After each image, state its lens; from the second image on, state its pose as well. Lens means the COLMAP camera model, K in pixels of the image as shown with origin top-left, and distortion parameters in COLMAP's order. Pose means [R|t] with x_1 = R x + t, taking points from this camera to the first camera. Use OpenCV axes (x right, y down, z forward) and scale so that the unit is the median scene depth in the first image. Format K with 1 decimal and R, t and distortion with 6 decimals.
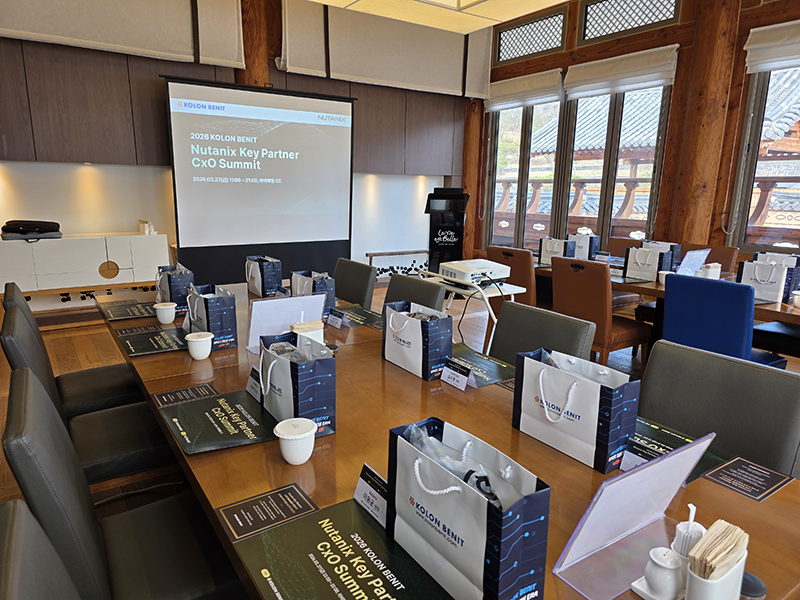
lens RADIAL K [[538.0, 0, 400.2], [0, 538.0, 305.2], [0, 0, 1]] dist [0.059443, -0.053945]
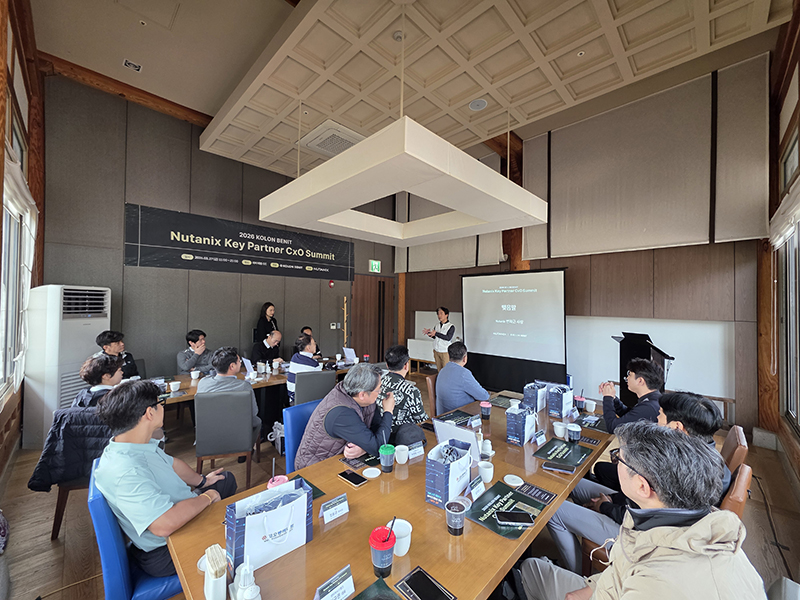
lens RADIAL K [[318.5, 0, 399.3], [0, 318.5, 302.2], [0, 0, 1]] dist [0.001551, -0.000496]
pose [[0.180265, -0.020374, -0.983407, 0.695160], [-0.222729, 0.972971, -0.060986, -0.147580], [0.958069, 0.230027, 0.170855, 0.470685]]
